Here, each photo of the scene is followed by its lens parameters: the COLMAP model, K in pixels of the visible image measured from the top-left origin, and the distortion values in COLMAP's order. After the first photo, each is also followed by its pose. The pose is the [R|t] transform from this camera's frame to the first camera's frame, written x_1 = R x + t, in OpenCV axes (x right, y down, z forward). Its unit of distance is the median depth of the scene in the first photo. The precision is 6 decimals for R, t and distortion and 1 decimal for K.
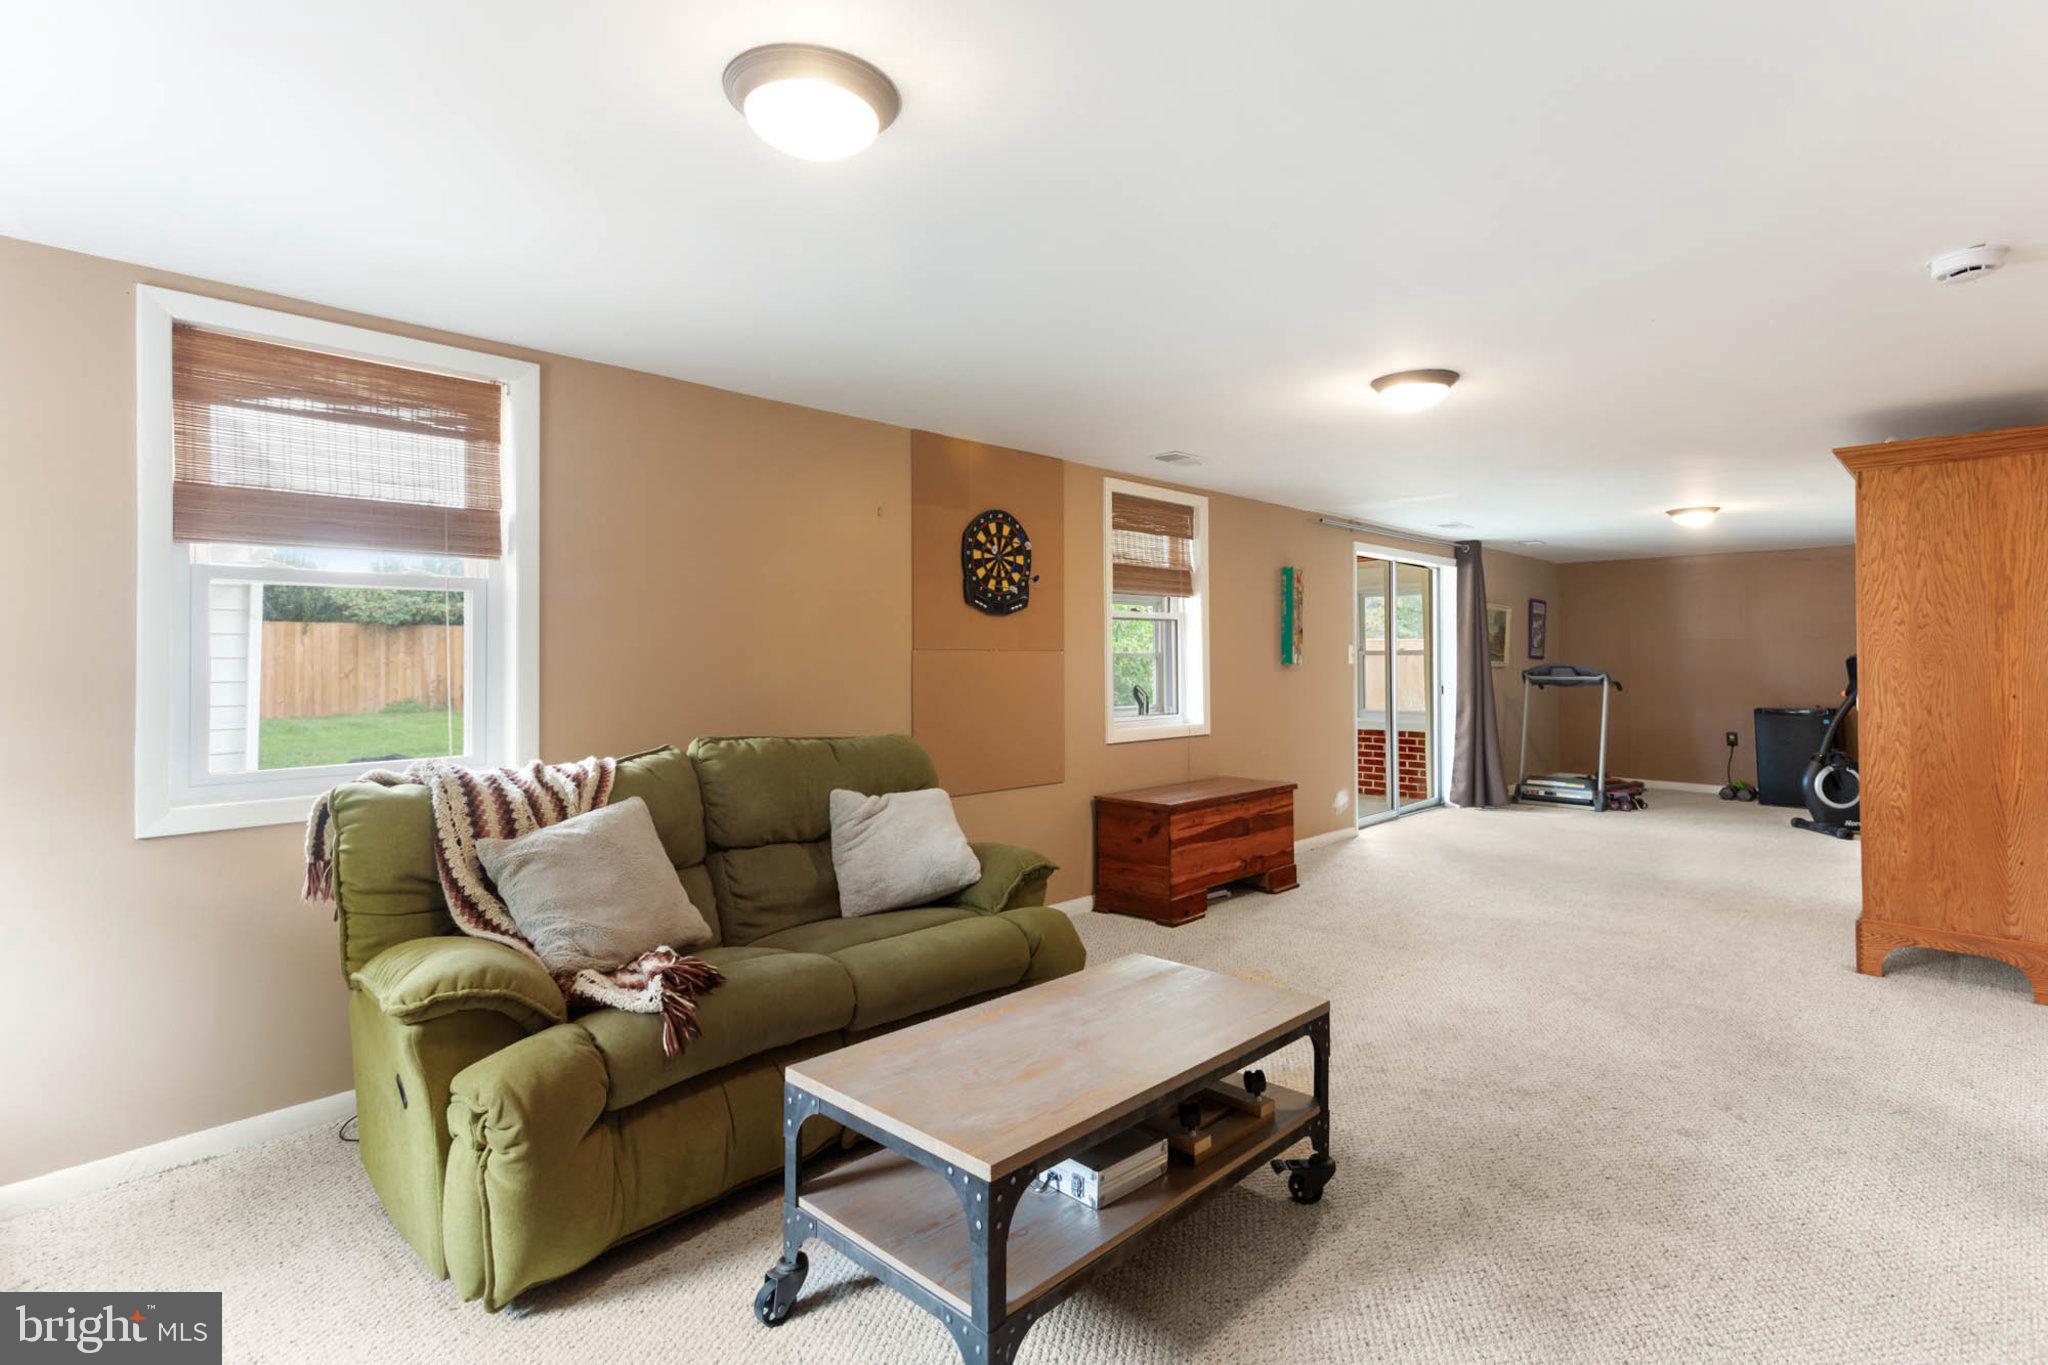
lens RADIAL K [[984.9, 0, 1027.4], [0, 984.9, 640.3], [0, 0, 1]] dist [0.021801, 0.000662]
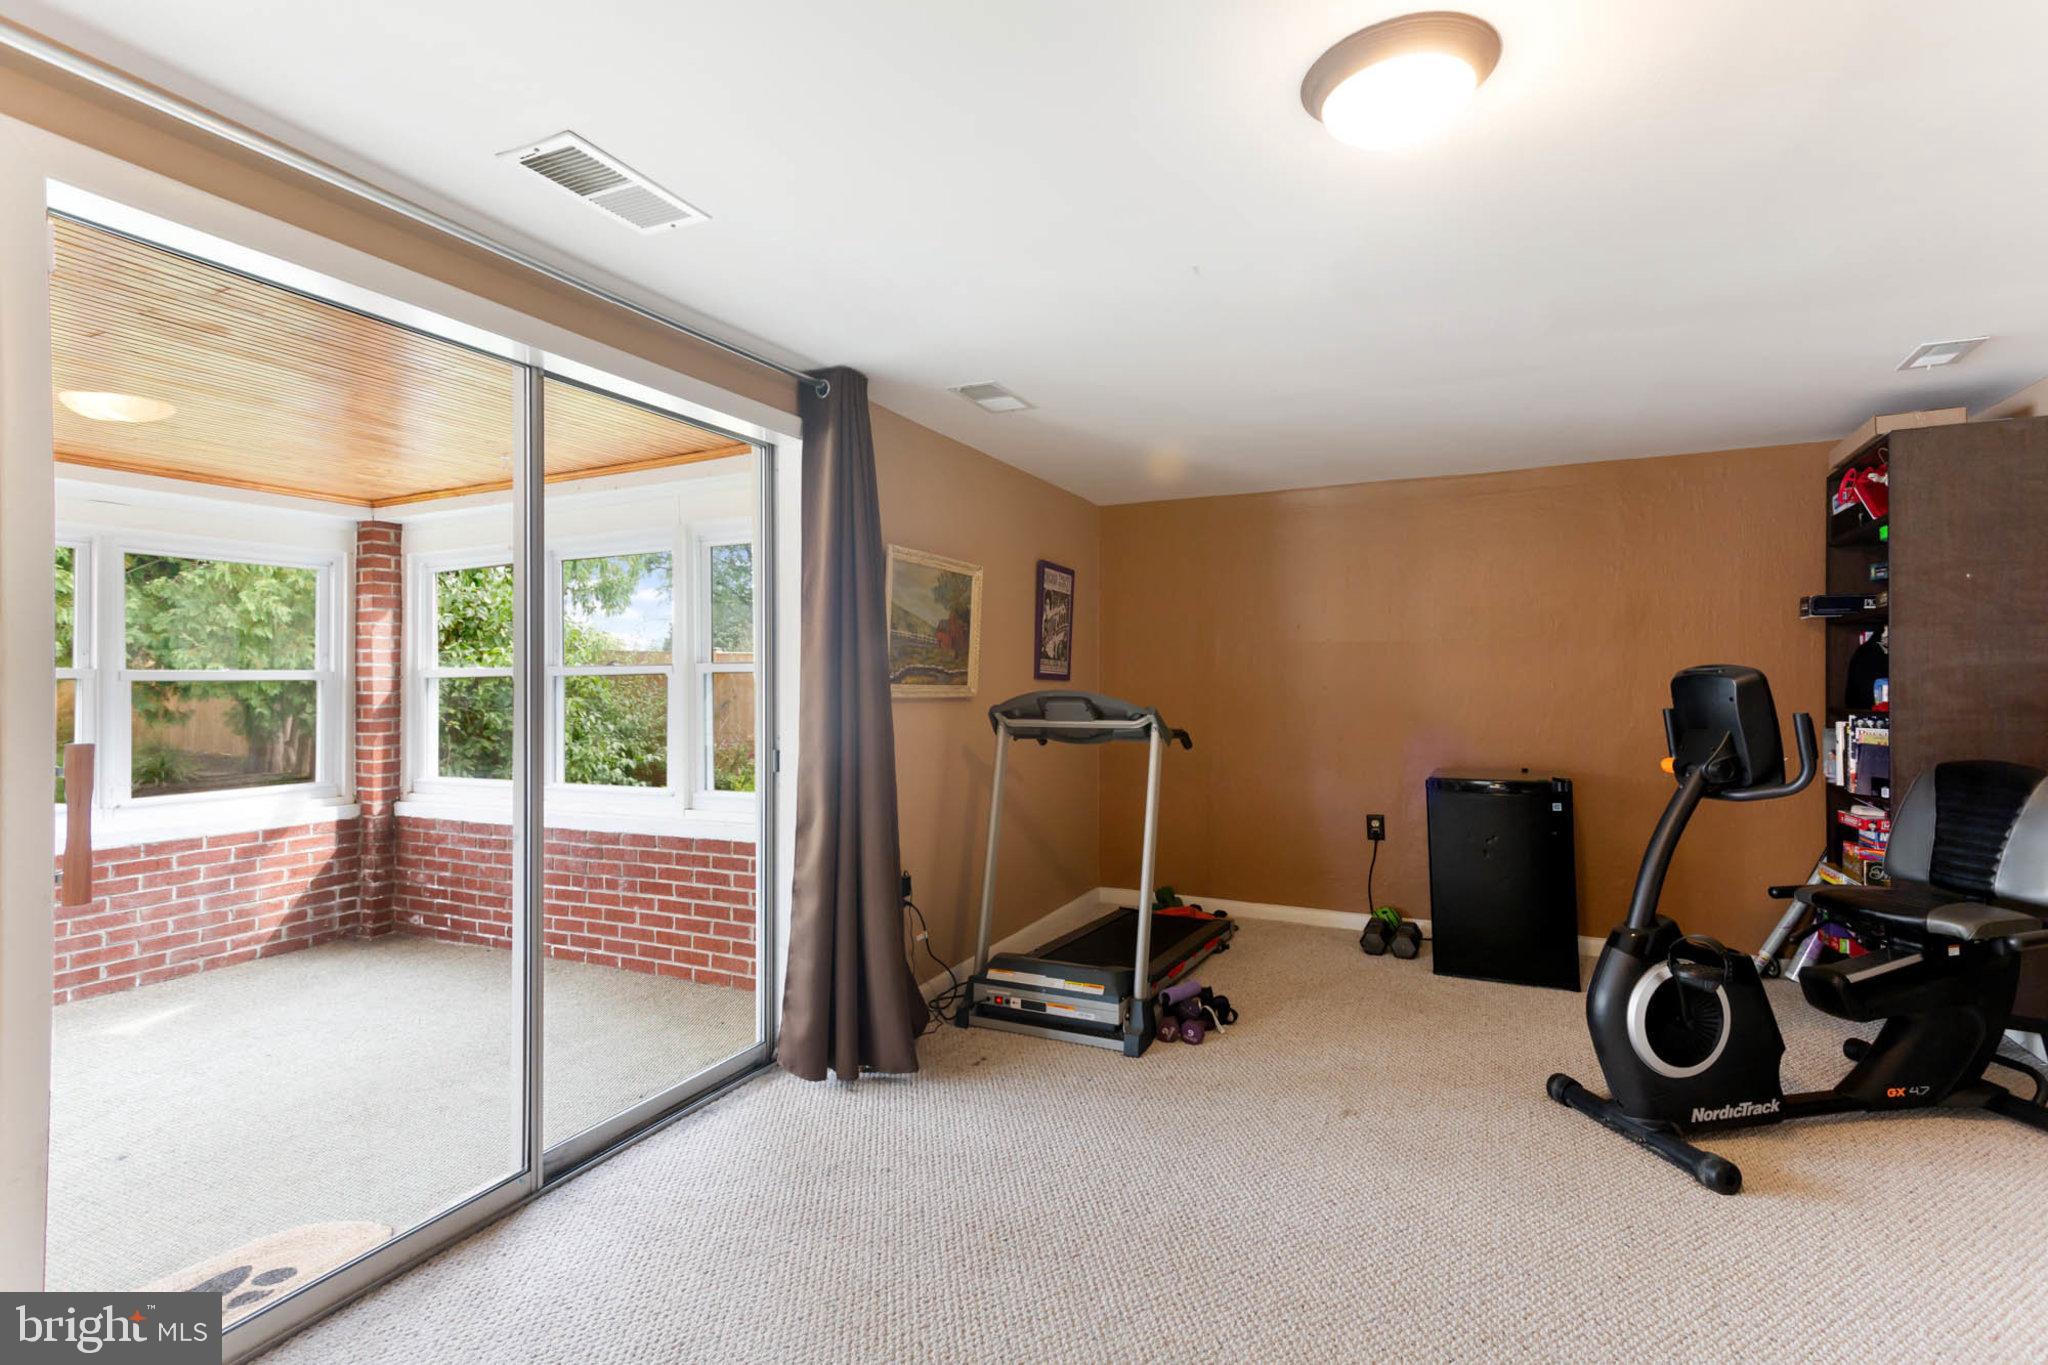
lens RADIAL K [[966.2, 0, 1013.6], [0, 966.2, 676.5], [0, 0, 1]] dist [0.131645, 0.000121]
pose [[0.948669, -0.001727, 0.316266, 0.387553], [-0.004052, 0.999837, 0.017615, 0.009692], [-0.316244, -0.017992, 0.948507, 0.612214]]
